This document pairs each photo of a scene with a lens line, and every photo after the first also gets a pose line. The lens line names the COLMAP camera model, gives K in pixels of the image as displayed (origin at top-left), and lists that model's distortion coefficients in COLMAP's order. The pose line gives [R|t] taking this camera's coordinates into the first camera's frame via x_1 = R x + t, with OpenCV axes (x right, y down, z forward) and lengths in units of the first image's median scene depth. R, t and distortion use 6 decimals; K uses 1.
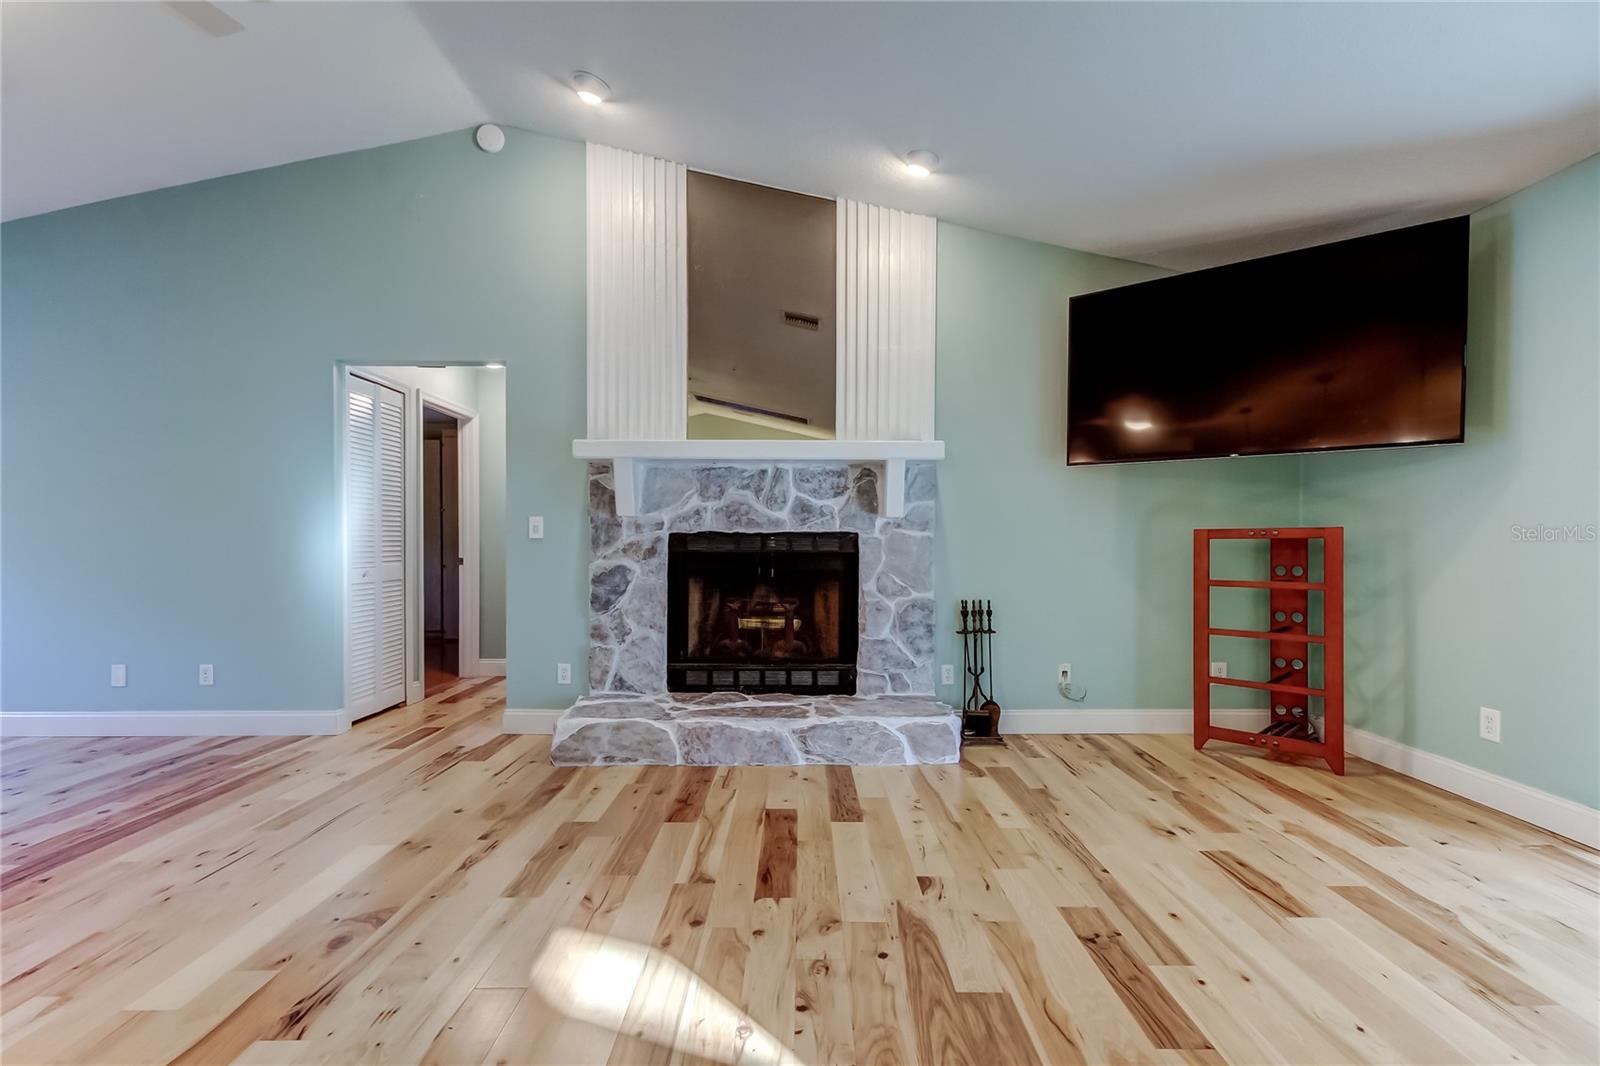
lens RADIAL K [[735.6, 0, 808.7], [0, 735.6, 551.0], [0, 0, 1]] dist [0.010982, -0.000100]
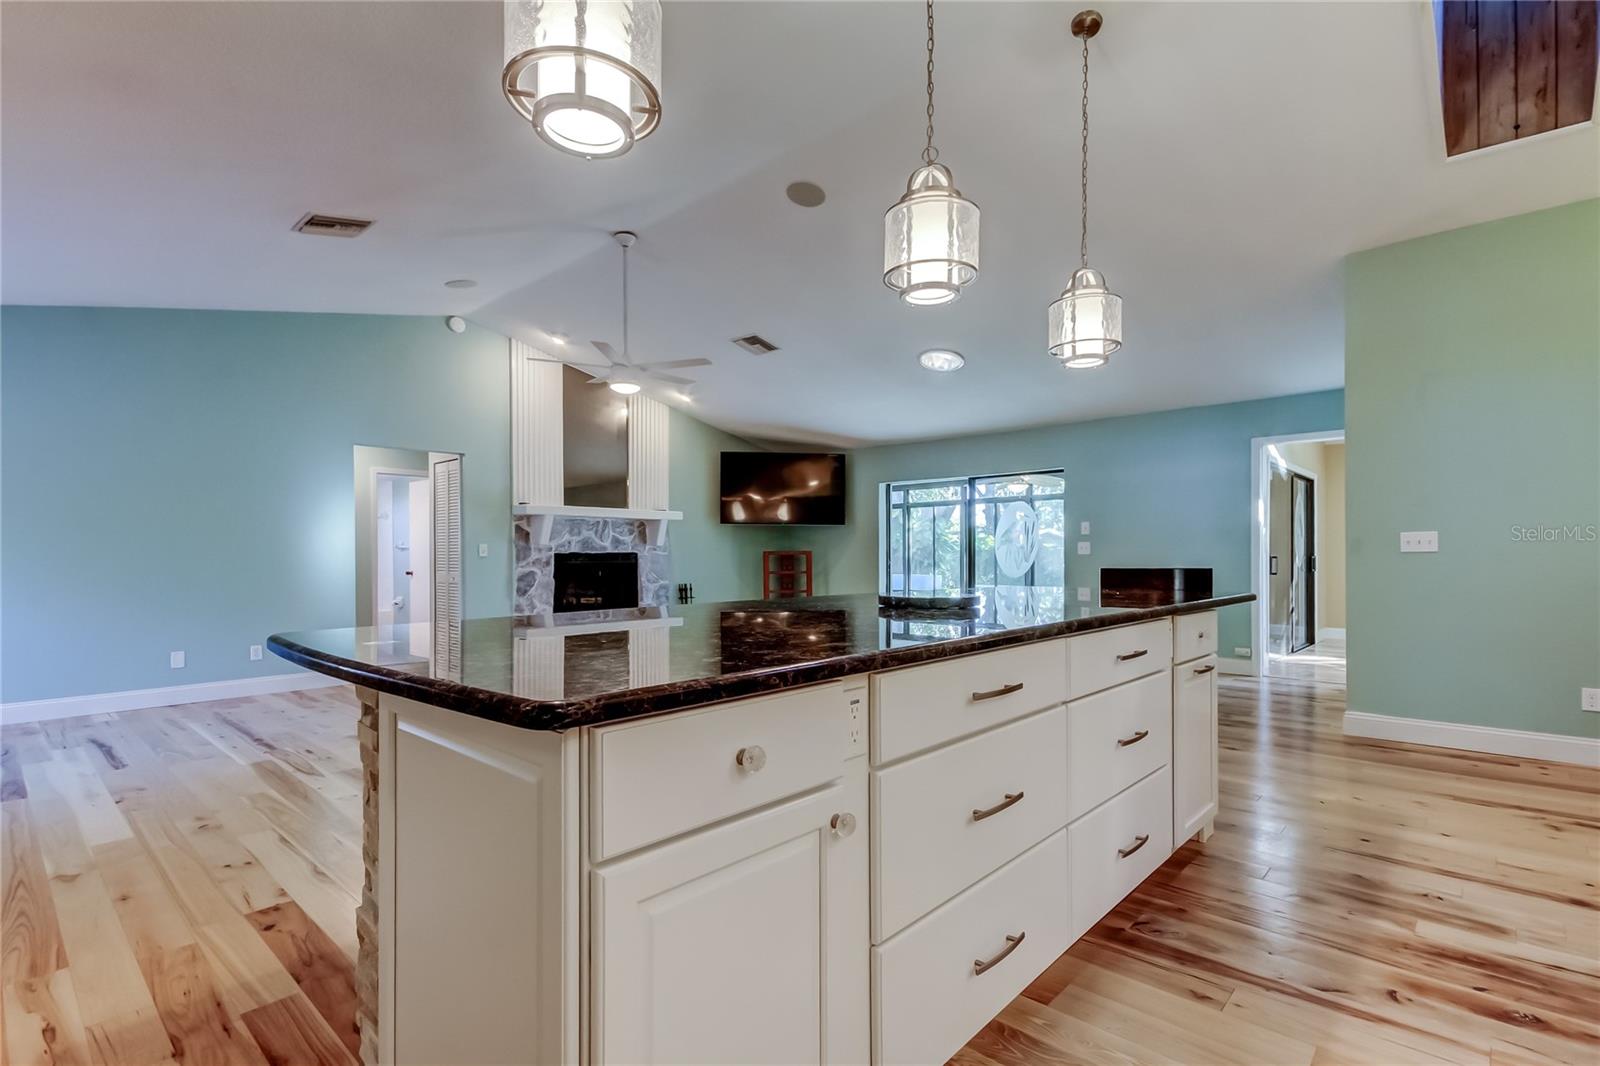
lens RADIAL K [[752.1, 0, 804.1], [0, 752.1, 555.0], [0, 0, 1]] dist [0.017126, -0.000176]
pose [[0.682061, -0.004965, 0.731278, -1.168519], [0.013734, 0.999888, -0.006021, 0.000275], [-0.731166, 0.014150, 0.682053, -0.787107]]
